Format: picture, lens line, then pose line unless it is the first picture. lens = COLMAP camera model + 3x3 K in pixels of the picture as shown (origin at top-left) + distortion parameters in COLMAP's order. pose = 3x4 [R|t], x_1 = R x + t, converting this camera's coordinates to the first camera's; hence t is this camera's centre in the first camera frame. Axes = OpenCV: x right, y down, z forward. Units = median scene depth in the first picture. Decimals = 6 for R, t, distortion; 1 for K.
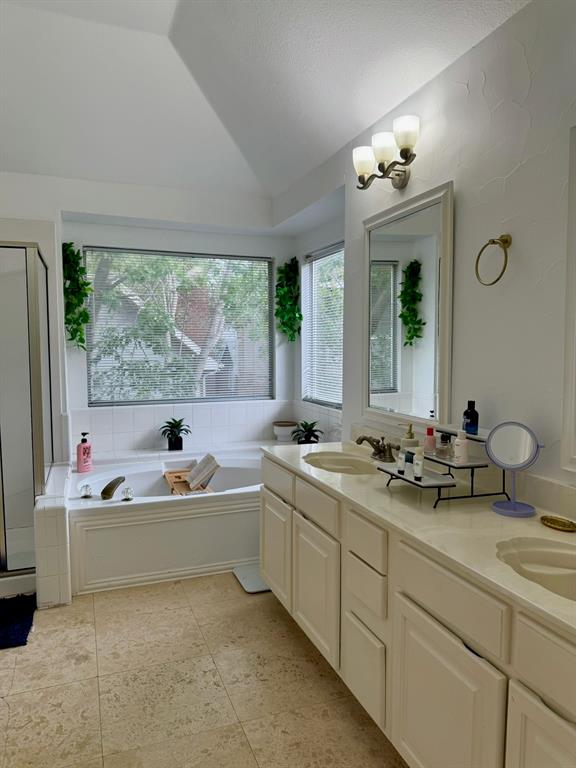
lens RADIAL K [[552.0, 0, 285.0], [0, 552.0, 389.0], [0, 0, 1]] dist [0.047548, -0.047577]
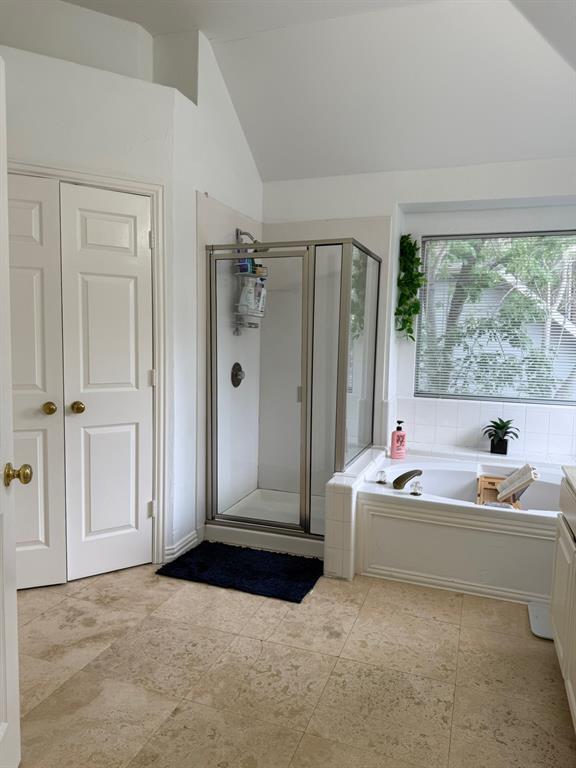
lens RADIAL K [[552.0, 0, 290.1], [0, 552.0, 384.9], [0, 0, 1]] dist [0.047548, -0.047577]
pose [[0.754521, 0.080656, -0.651301, 0.173948], [-0.075895, 0.996484, 0.035480, -0.010041], [0.651873, 0.022661, 0.757989, 0.119015]]
